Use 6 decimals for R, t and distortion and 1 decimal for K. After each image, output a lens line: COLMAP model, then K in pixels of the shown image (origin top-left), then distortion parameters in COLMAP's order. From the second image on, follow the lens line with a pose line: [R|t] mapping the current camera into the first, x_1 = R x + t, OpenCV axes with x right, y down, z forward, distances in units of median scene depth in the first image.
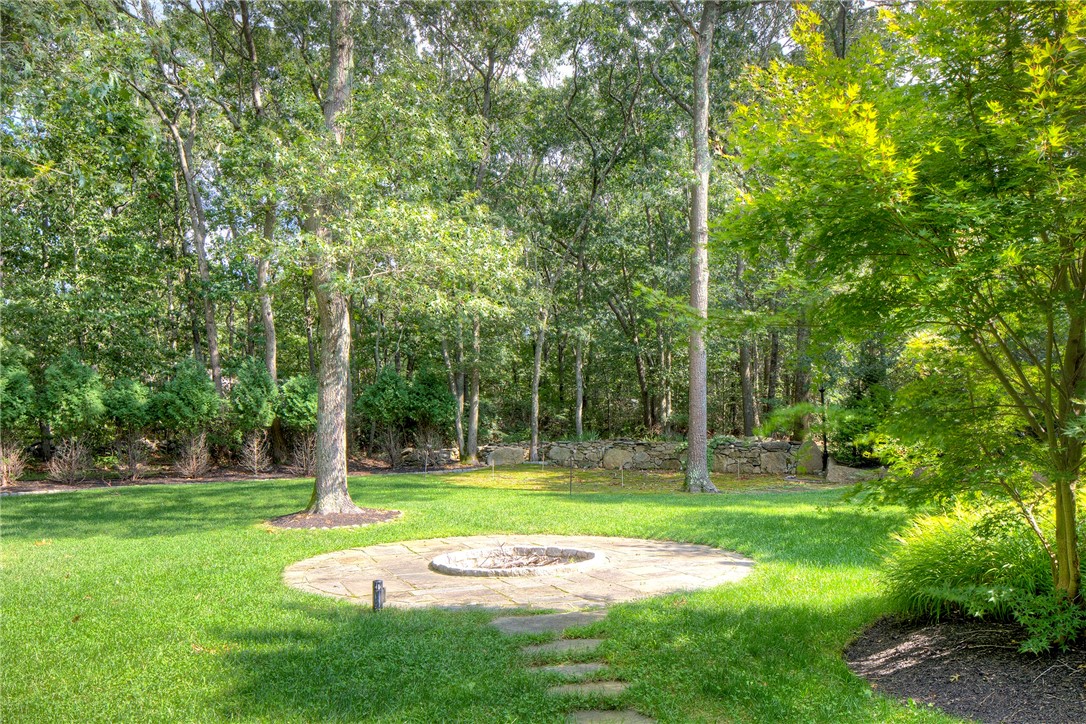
lens RADIAL K [[751.9, 0, 543.5], [0, 751.9, 356.1], [0, 0, 1]] dist [-0.007384, -0.002054]
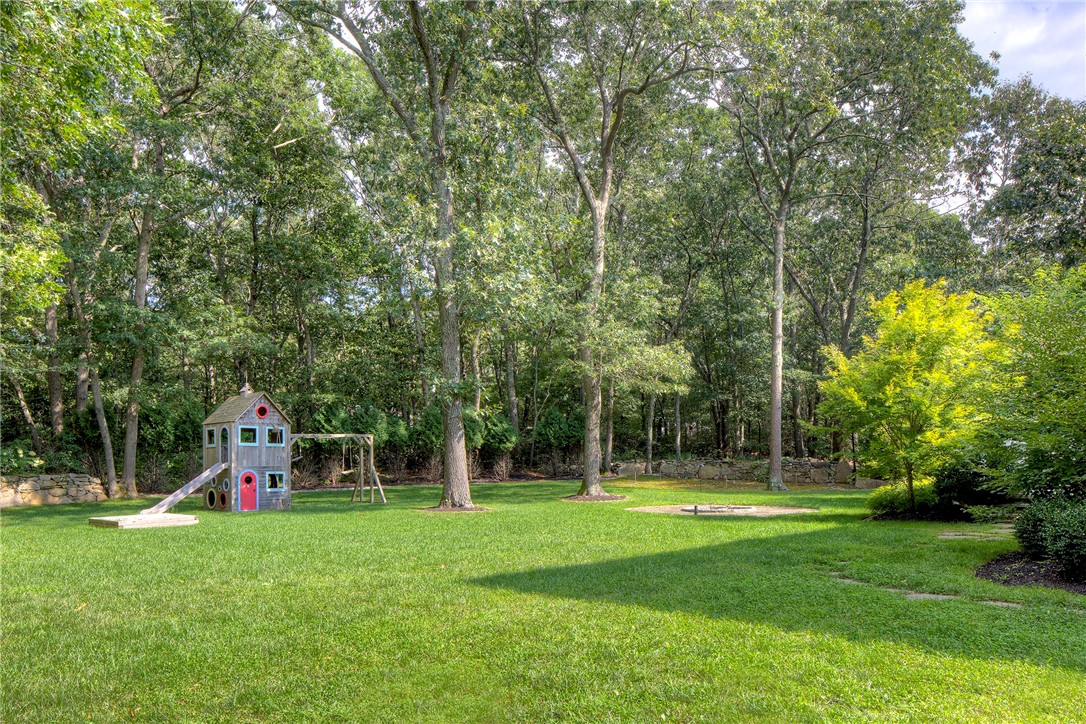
lens RADIAL K [[751.9, 0, 538.9], [0, 751.9, 359.7], [0, 0, 1]] dist [-0.007384, -0.002054]
pose [[0.998991, 0.003653, -0.044762, -0.185020], [-0.004599, 0.999768, -0.021047, -0.054456], [0.044675, 0.021232, 0.998776, -0.521072]]
